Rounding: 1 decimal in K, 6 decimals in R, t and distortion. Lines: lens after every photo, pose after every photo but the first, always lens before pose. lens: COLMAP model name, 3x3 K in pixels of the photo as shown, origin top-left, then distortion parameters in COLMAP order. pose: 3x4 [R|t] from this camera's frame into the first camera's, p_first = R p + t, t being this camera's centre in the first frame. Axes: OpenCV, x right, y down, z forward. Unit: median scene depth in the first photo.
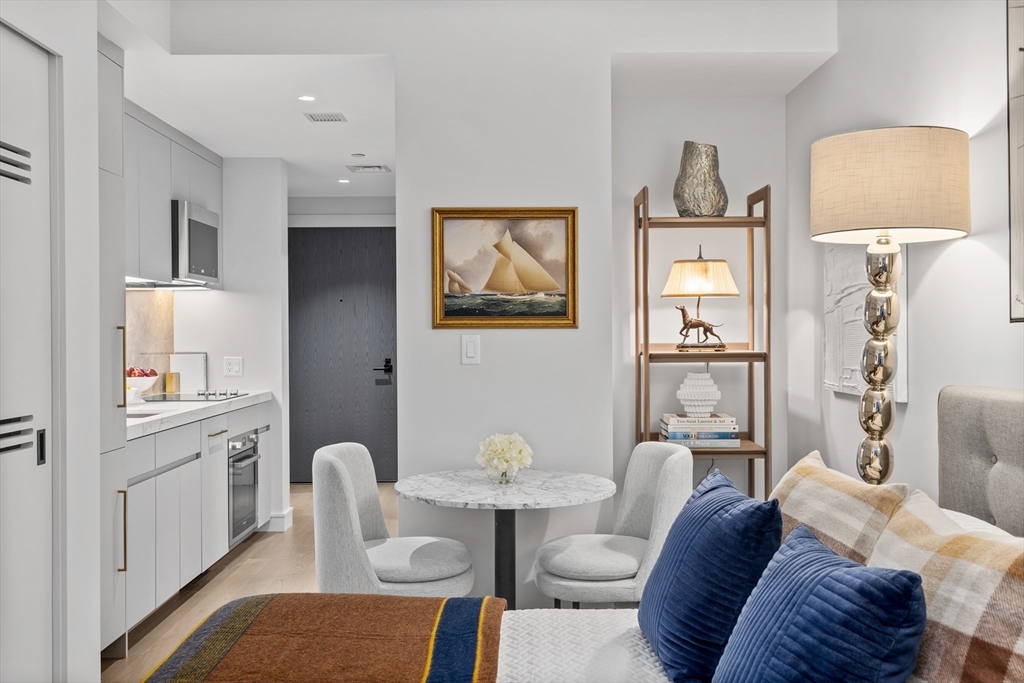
lens RADIAL K [[954.3, 0, 519.2], [0, 954.3, 345.1], [0, 0, 1]] dist [0.003621, -0.007267]
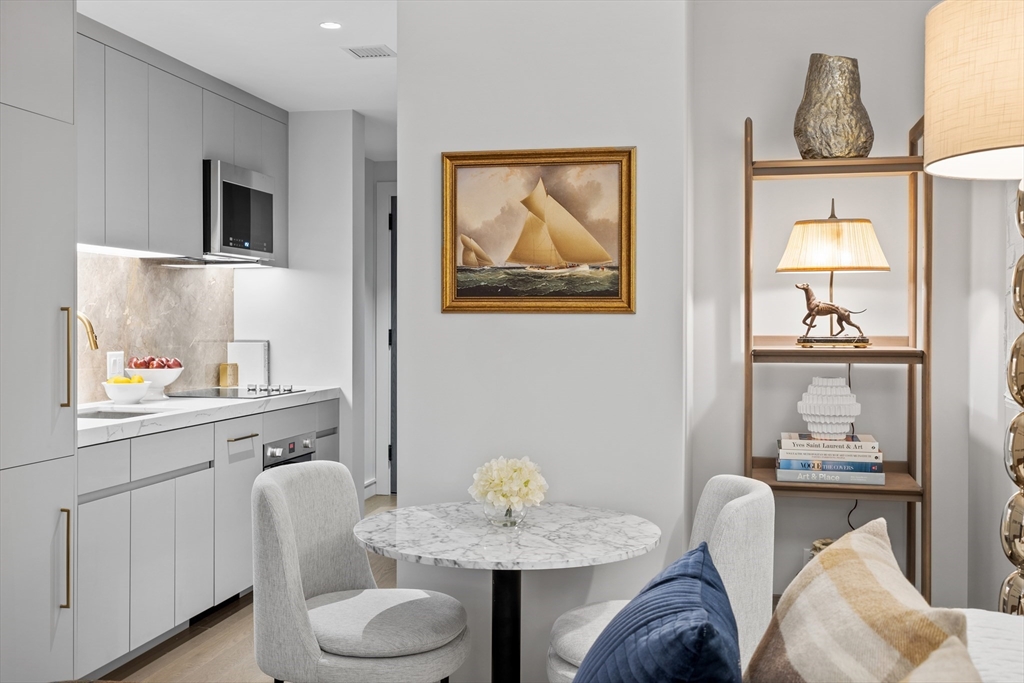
lens RADIAL K [[1055.6, 0, 512.0], [0, 1055.6, 341.5], [0, 0, 1]] dist [0.009643, 0.000662]
pose [[0.975903, 0.012447, -0.217849, 0.145800], [-0.011215, 0.999913, 0.006892, -0.000938], [0.217916, -0.004282, 0.975958, 0.196804]]
